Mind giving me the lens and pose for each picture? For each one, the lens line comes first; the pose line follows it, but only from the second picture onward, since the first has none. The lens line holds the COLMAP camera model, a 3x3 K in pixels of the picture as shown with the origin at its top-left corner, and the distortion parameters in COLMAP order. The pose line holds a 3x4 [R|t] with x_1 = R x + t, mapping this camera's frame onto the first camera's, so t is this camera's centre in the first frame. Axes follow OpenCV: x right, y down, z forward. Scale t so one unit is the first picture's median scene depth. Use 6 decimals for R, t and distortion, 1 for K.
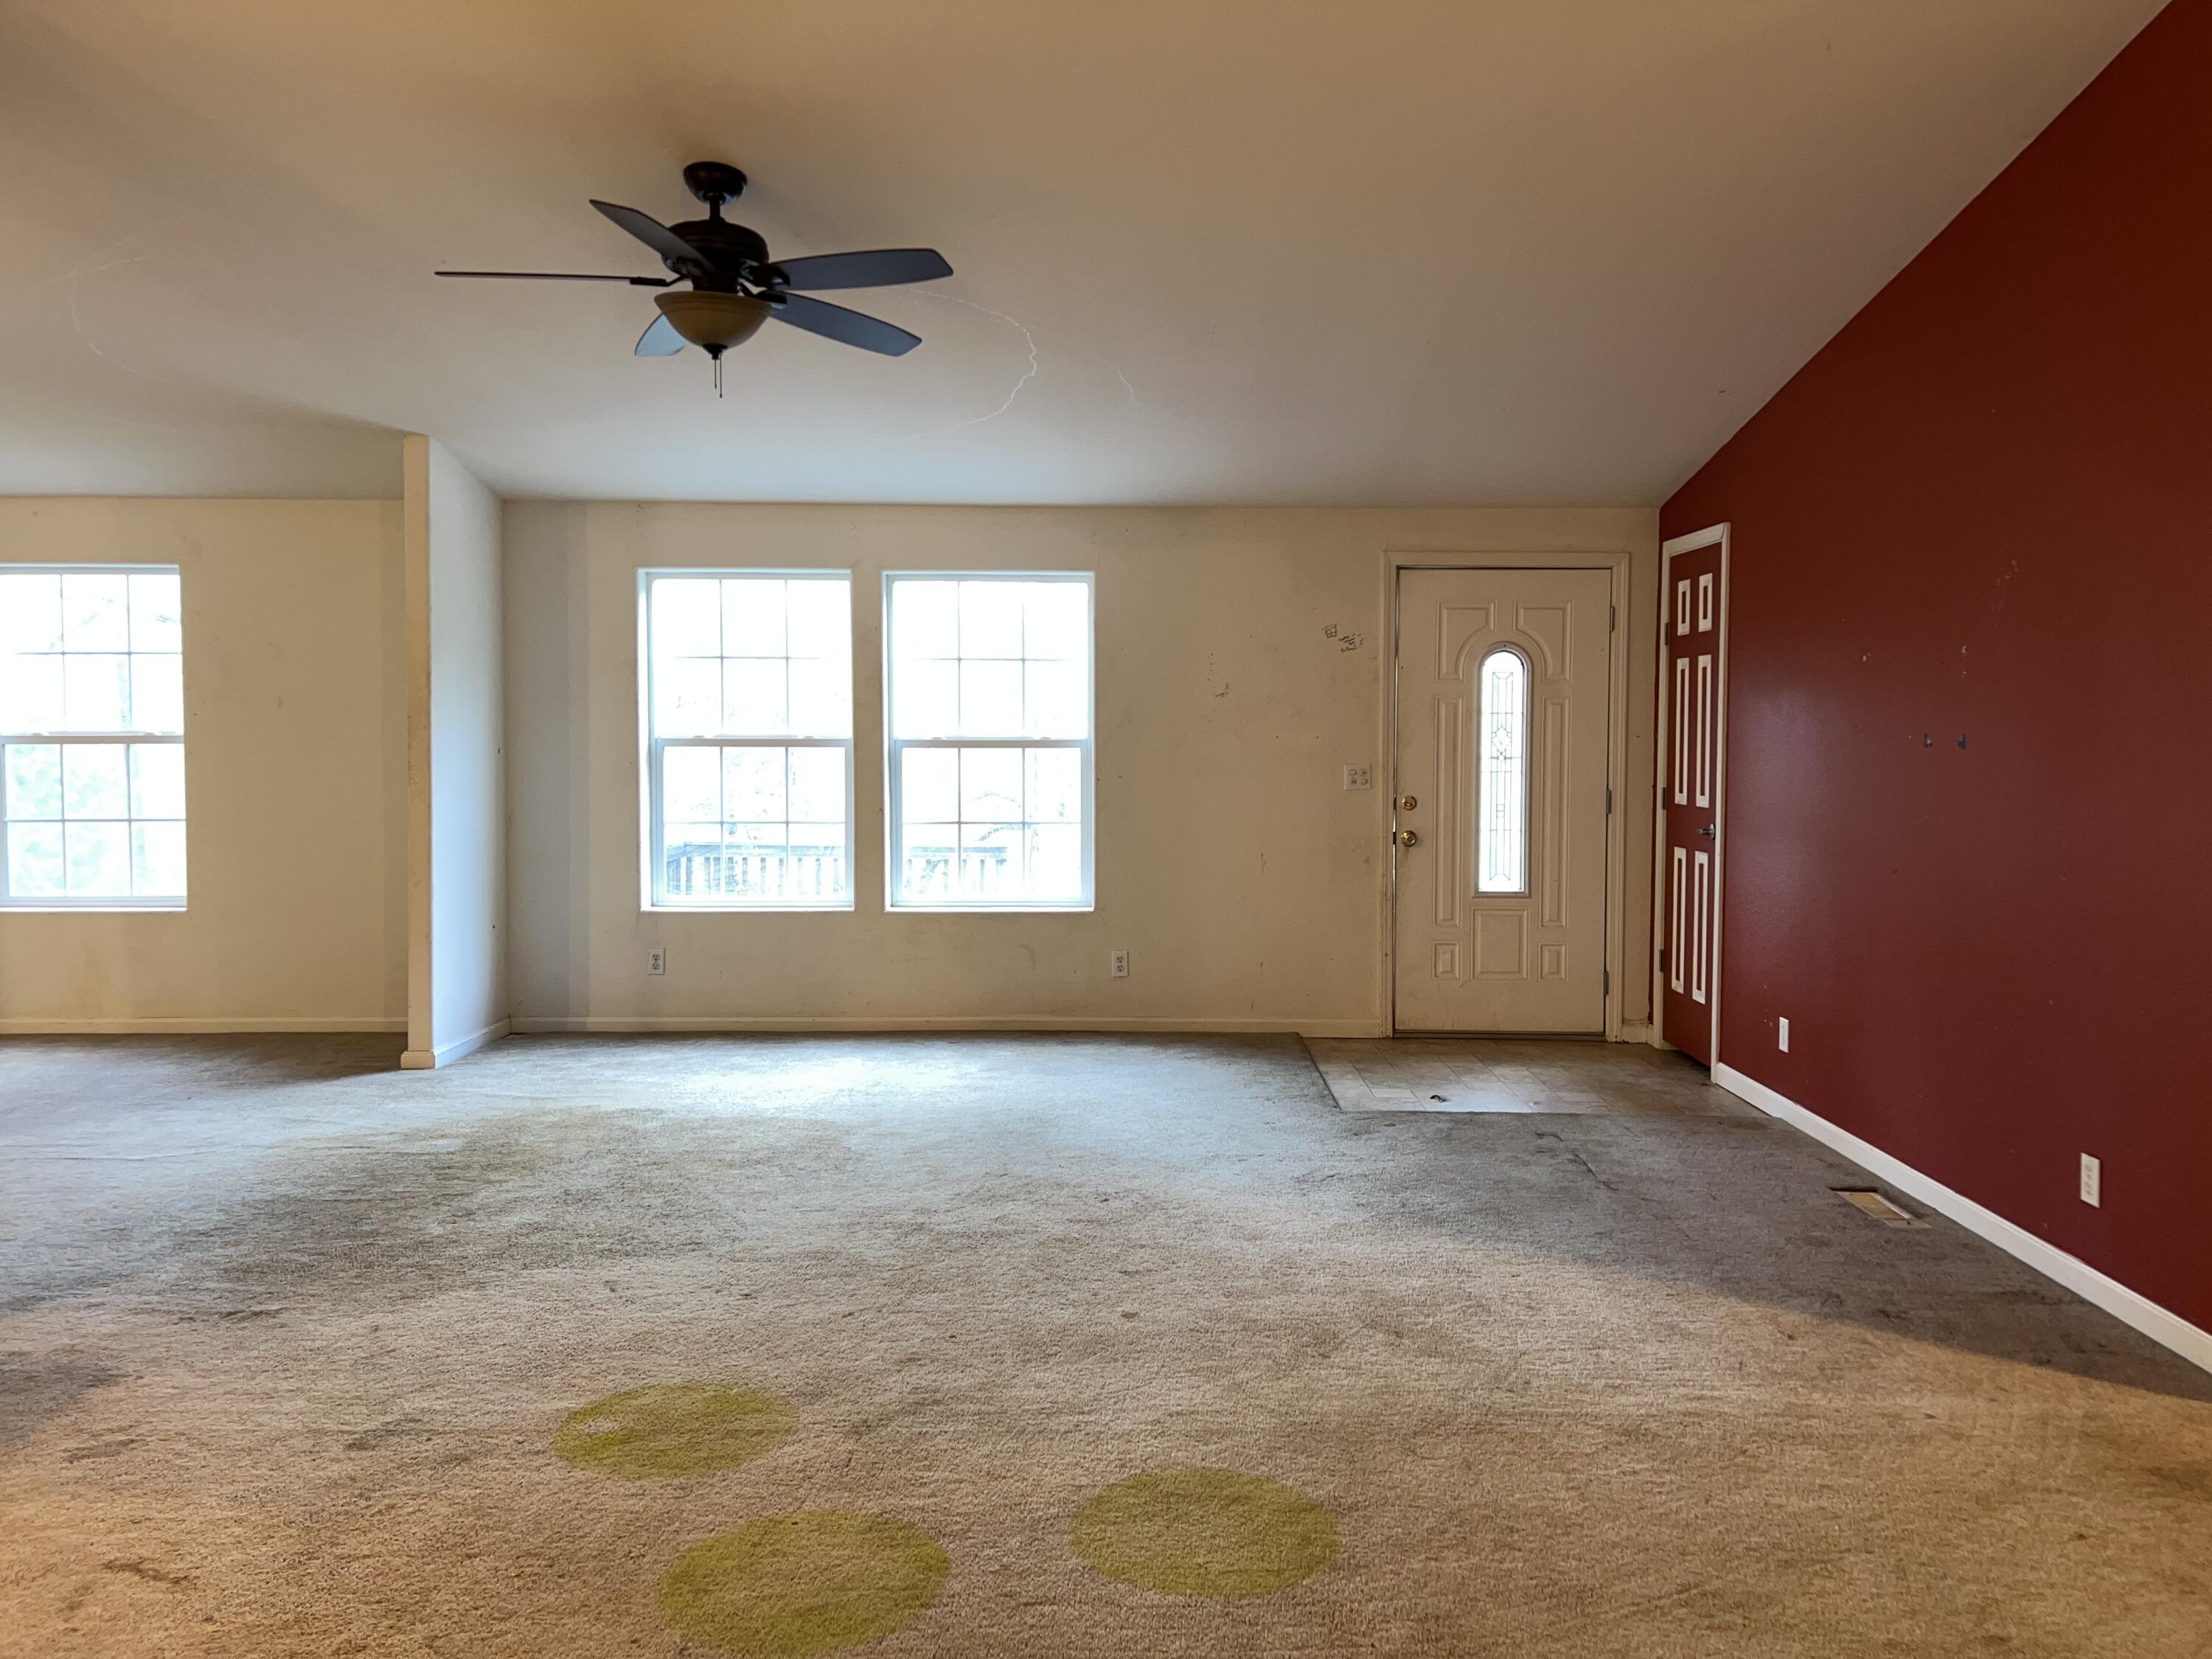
lens RADIAL K [[1625.4, 0, 1096.2], [0, 1625.4, 814.2], [0, 0, 1]] dist [0.057416, -0.047193]
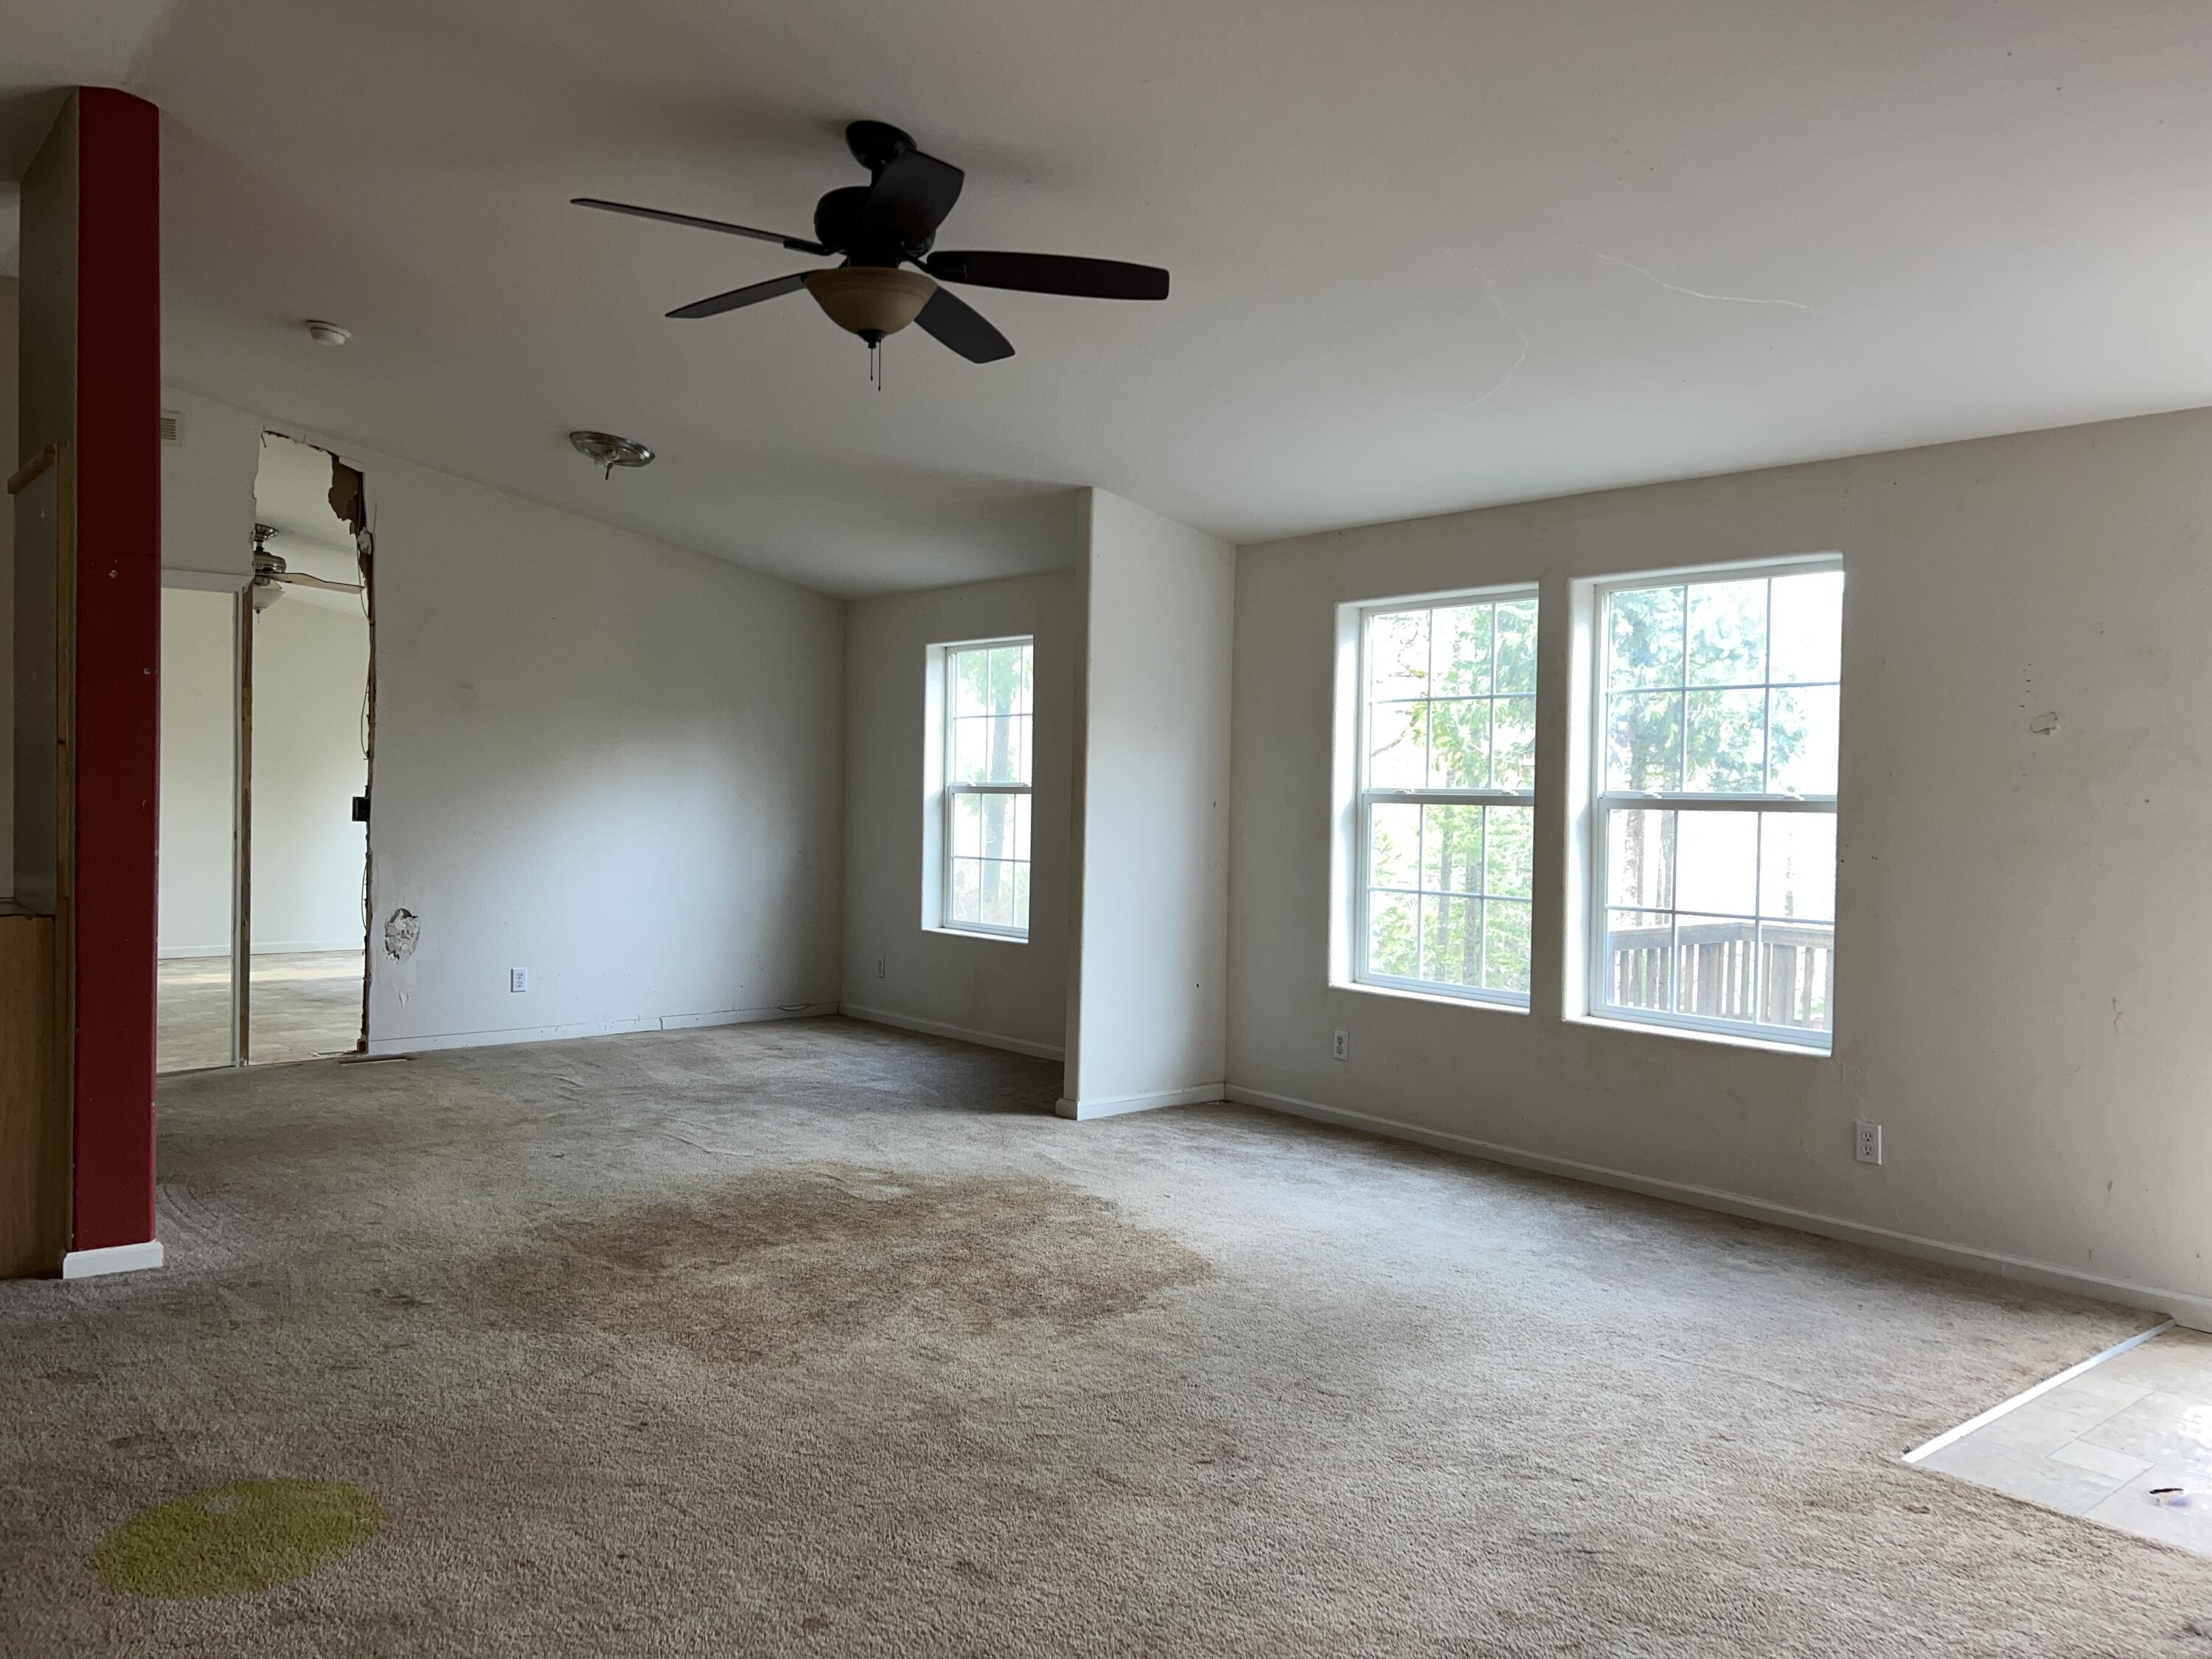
lens RADIAL K [[1625.4, 0, 1096.2], [0, 1625.4, 814.2], [0, 0, 1]] dist [0.057416, -0.047193]
pose [[0.648965, 0.019447, -0.760570, 0.515307], [-0.052797, 0.998414, -0.019522, -0.017662], [0.758984, 0.052825, 0.648963, 0.535088]]
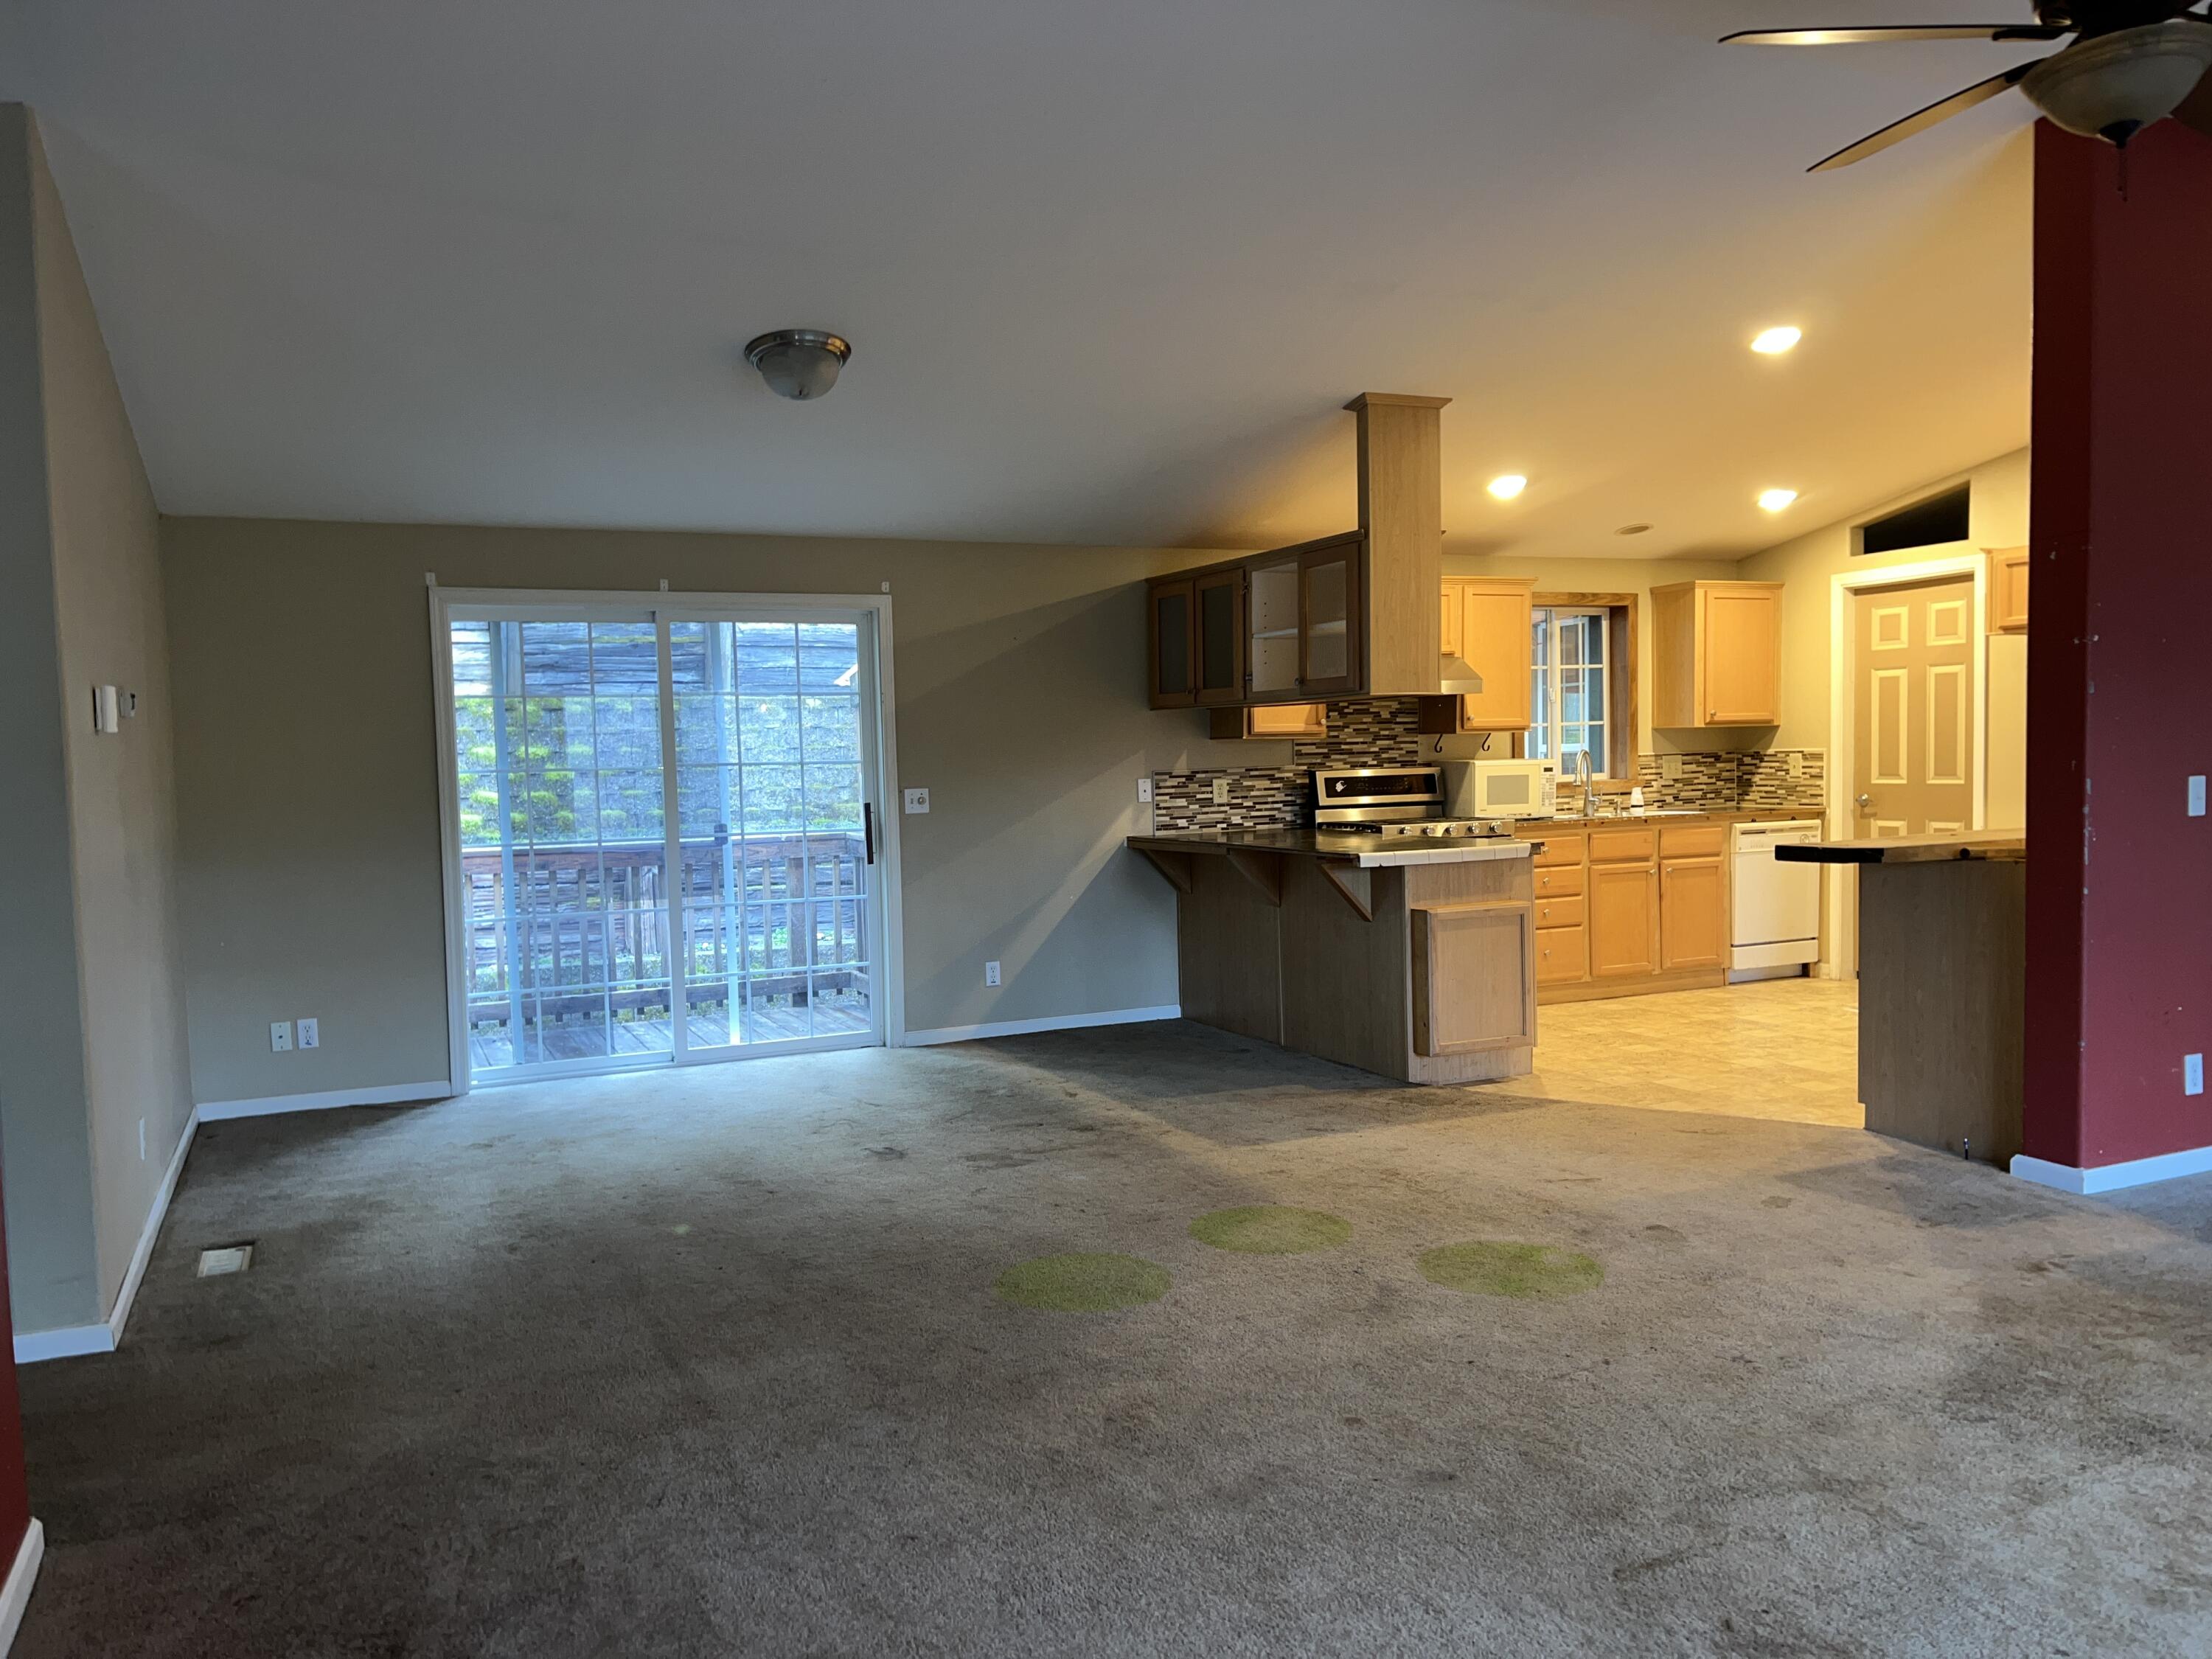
lens RADIAL K [[1657.9, 0, 1113.7], [0, 1657.9, 828.2], [0, 0, 1]] dist [0.067015, -0.077903]
pose [[-0.894089, 0.024223, -0.447235, 0.414228], [-0.017847, 0.995817, 0.089614, -0.050246], [0.447535, 0.088105, -0.889916, 1.422250]]
